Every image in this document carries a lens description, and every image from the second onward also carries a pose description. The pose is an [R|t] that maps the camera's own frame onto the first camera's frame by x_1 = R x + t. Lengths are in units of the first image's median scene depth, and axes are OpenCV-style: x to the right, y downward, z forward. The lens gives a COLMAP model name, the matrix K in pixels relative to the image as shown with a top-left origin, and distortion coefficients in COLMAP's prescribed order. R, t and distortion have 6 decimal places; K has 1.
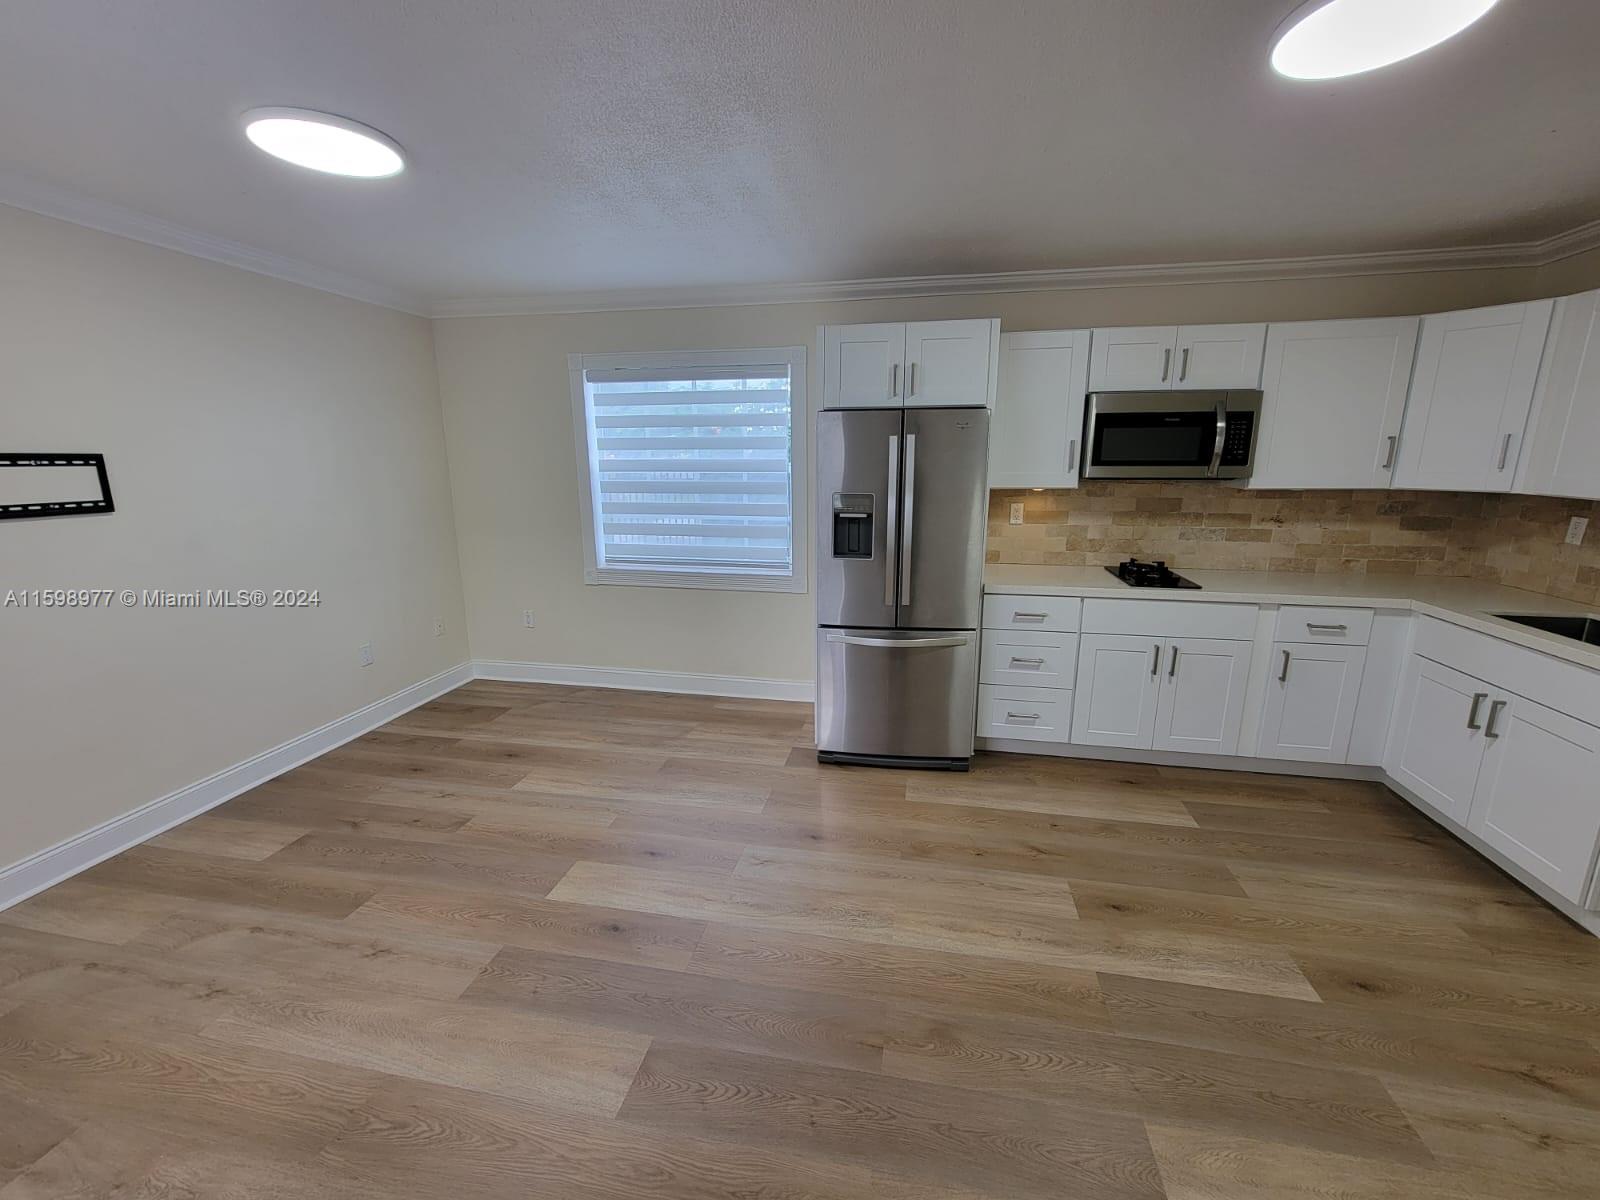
lens RADIAL K [[654.9, 0, 800.6], [0, 654.9, 599.4], [0, 0, 1]] dist [-0.002269, 0.000759]
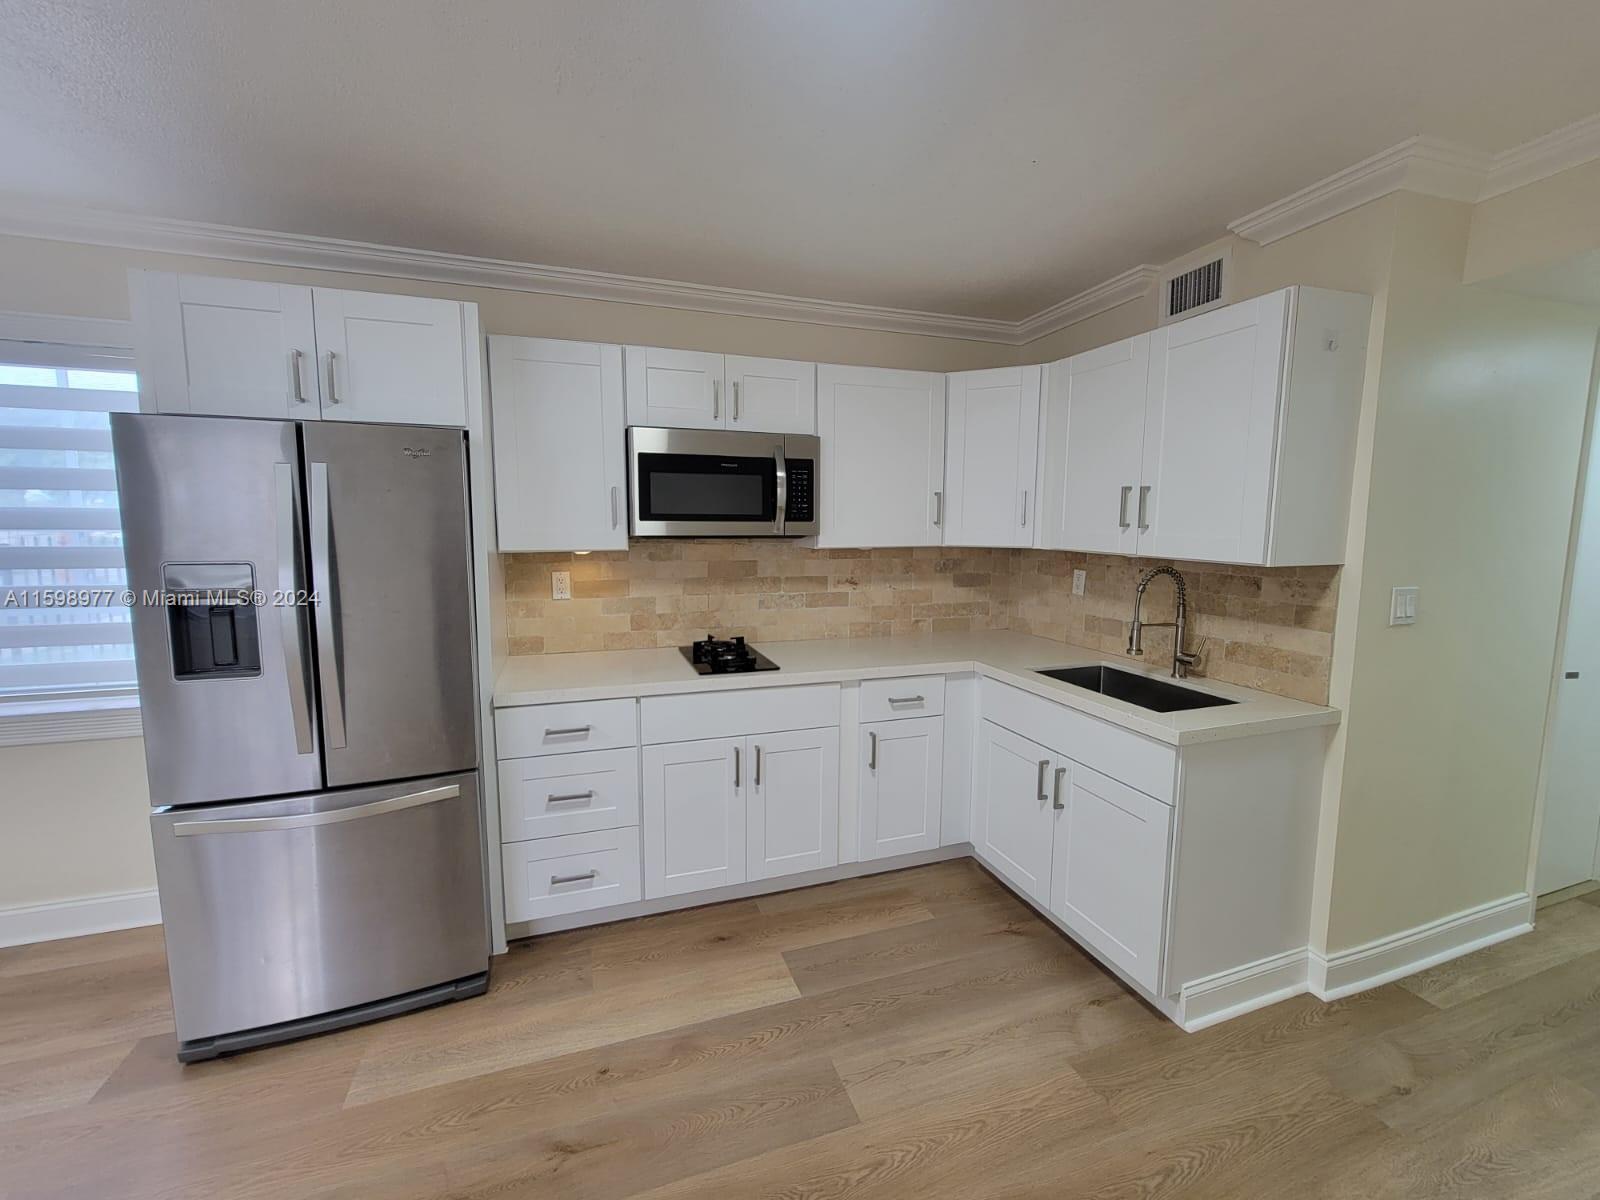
lens RADIAL K [[654.9, 0, 804.1], [0, 654.9, 600.6], [0, 0, 1]] dist [-0.002269, 0.000759]
pose [[0.863940, -0.050997, 0.501007, 0.235220], [0.101104, 0.992168, -0.073354, -0.038469], [-0.493342, 0.114027, 0.862329, 0.273881]]
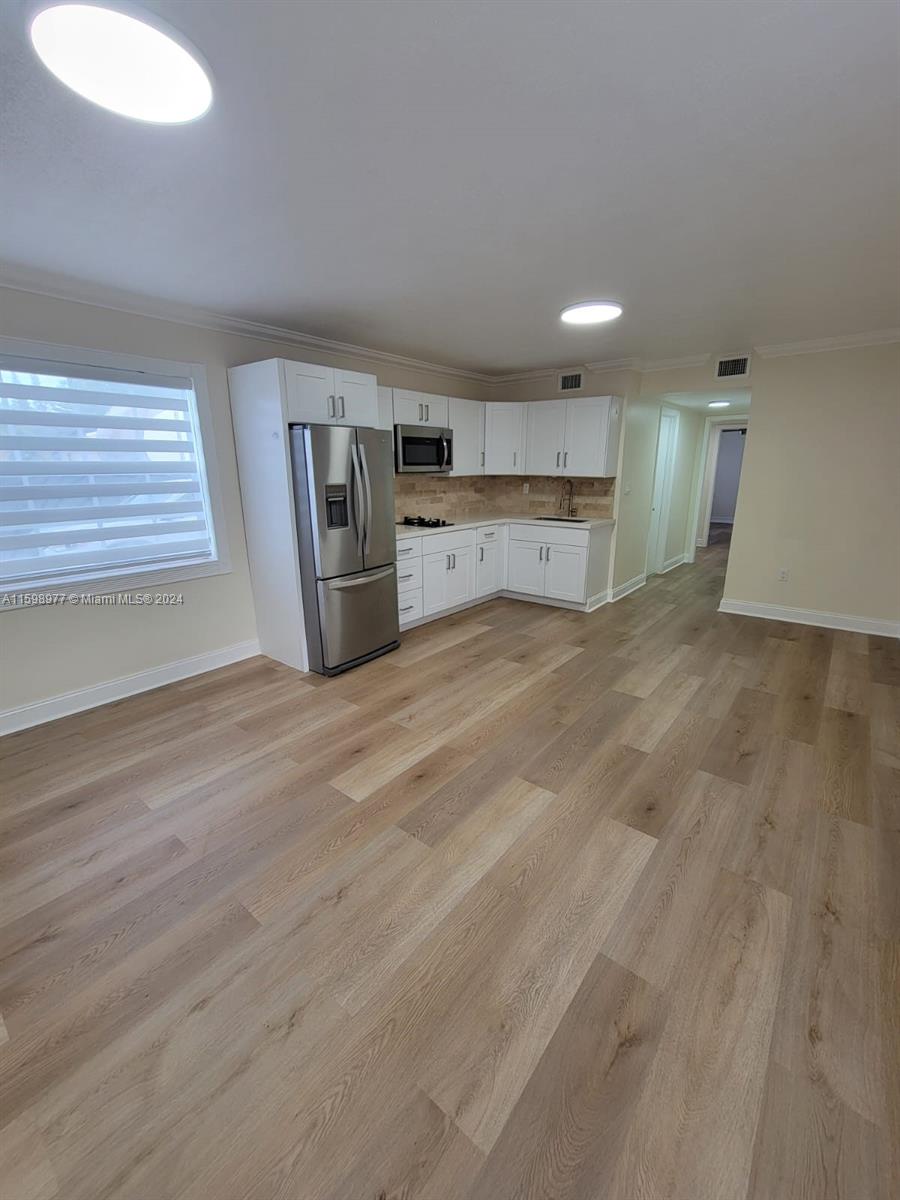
lens RADIAL K [[491.2, 0, 454.3], [0, 491.2, 604.2], [0, 0, 1]] dist [-0.002269, 0.000759]
pose [[0.463298, -0.239898, 0.853114, -0.783807], [0.193389, 0.966830, 0.166852, -0.032858], [-0.864844, 0.087681, 0.494324, 0.248226]]
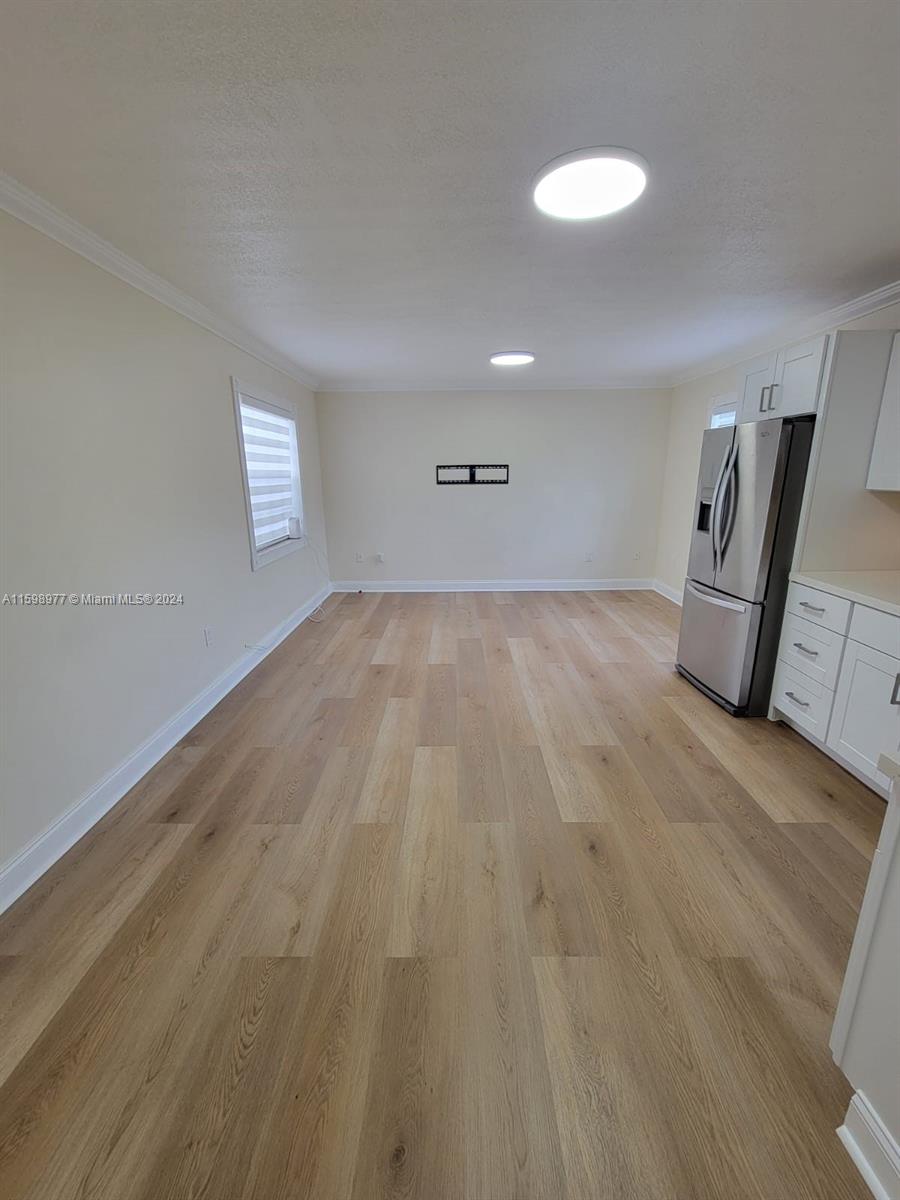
lens RADIAL K [[491.2, 0, 454.3], [0, 491.2, 603.8], [0, 0, 1]] dist [-0.002269, 0.000759]
pose [[0.188595, 0.258119, -0.947526, 1.038728], [-0.200492, 0.954639, 0.220151, -0.043219], [0.961371, 0.148452, 0.231791, 0.253087]]
